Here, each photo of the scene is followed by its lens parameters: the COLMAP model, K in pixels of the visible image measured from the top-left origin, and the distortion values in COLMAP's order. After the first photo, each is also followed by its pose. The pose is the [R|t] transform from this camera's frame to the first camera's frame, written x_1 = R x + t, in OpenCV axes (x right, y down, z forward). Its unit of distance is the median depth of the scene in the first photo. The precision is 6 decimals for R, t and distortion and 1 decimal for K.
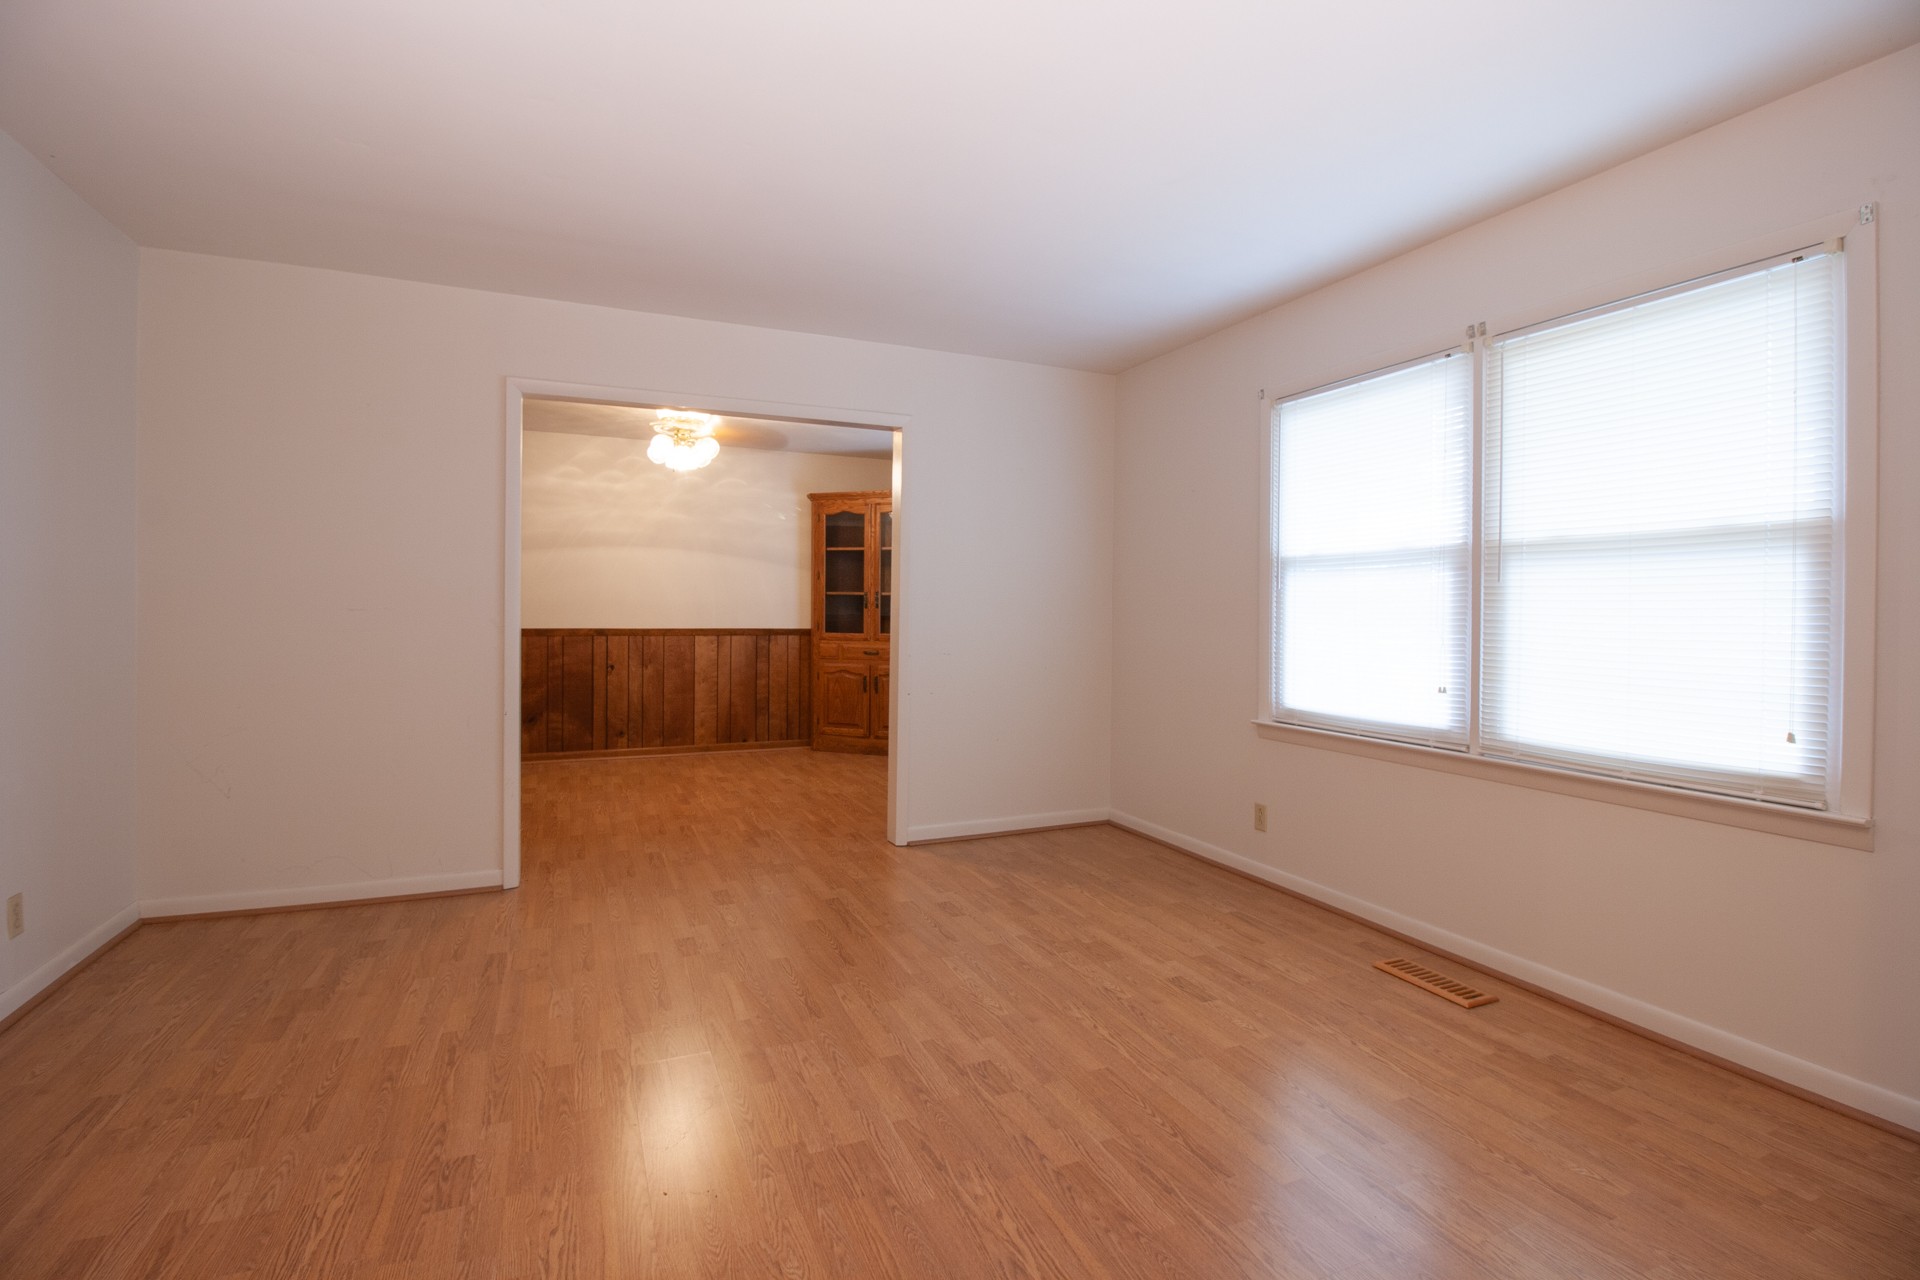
lens RADIAL K [[892.8, 0, 960.3], [0, 892.8, 613.3], [0, 0, 1]] dist [-0.000296, -0.000203]
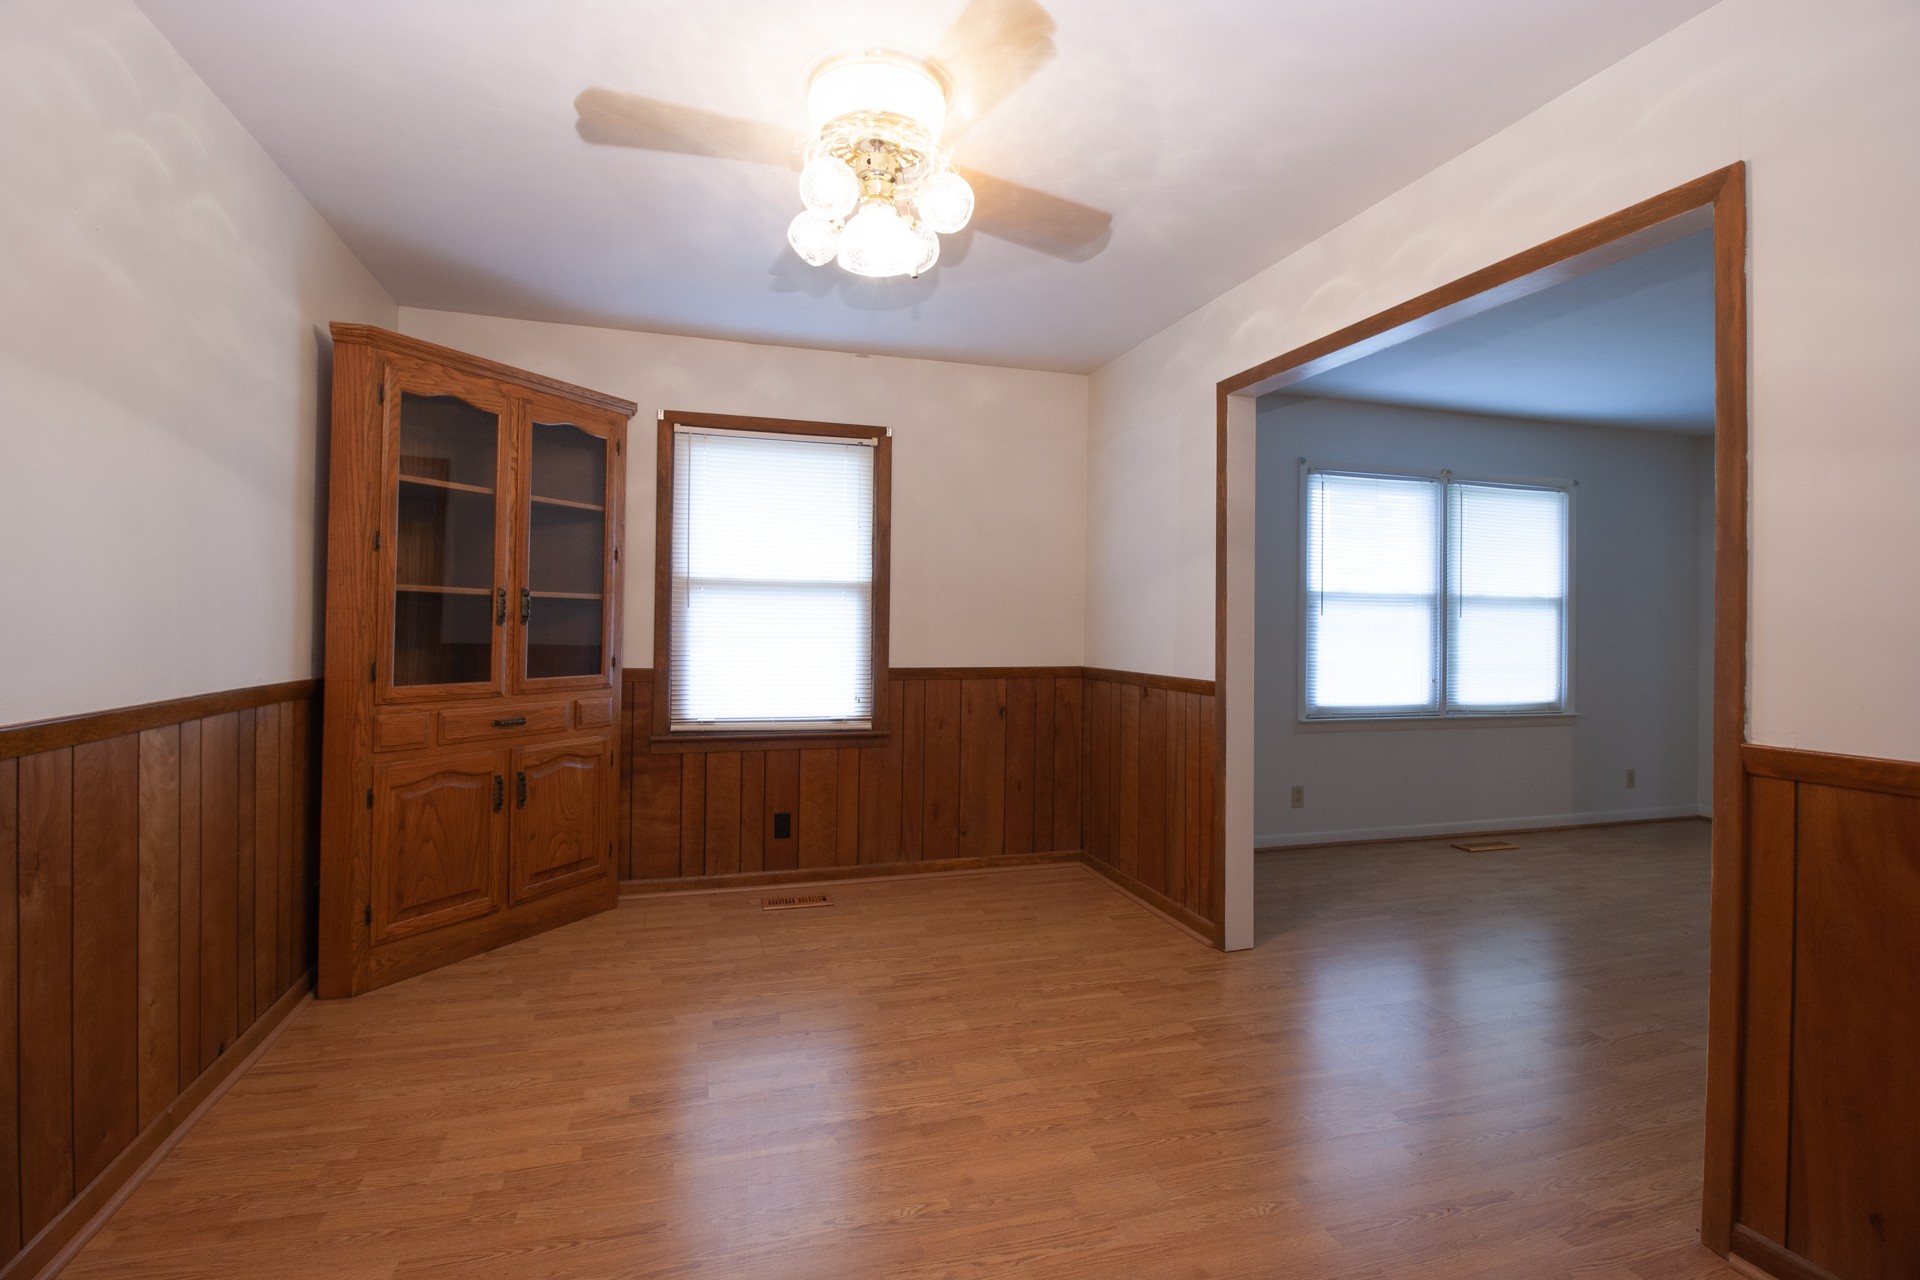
lens RADIAL K [[922.3, 0, 961.0], [0, 922.3, 620.6], [0, 0, 1]] dist [0.023546, 0.000044]
pose [[0.110272, -0.000384, 0.993901, -0.553501], [-0.006007, 0.999981, 0.001053, -0.009952], [-0.993883, -0.006087, 0.110267, 0.726021]]
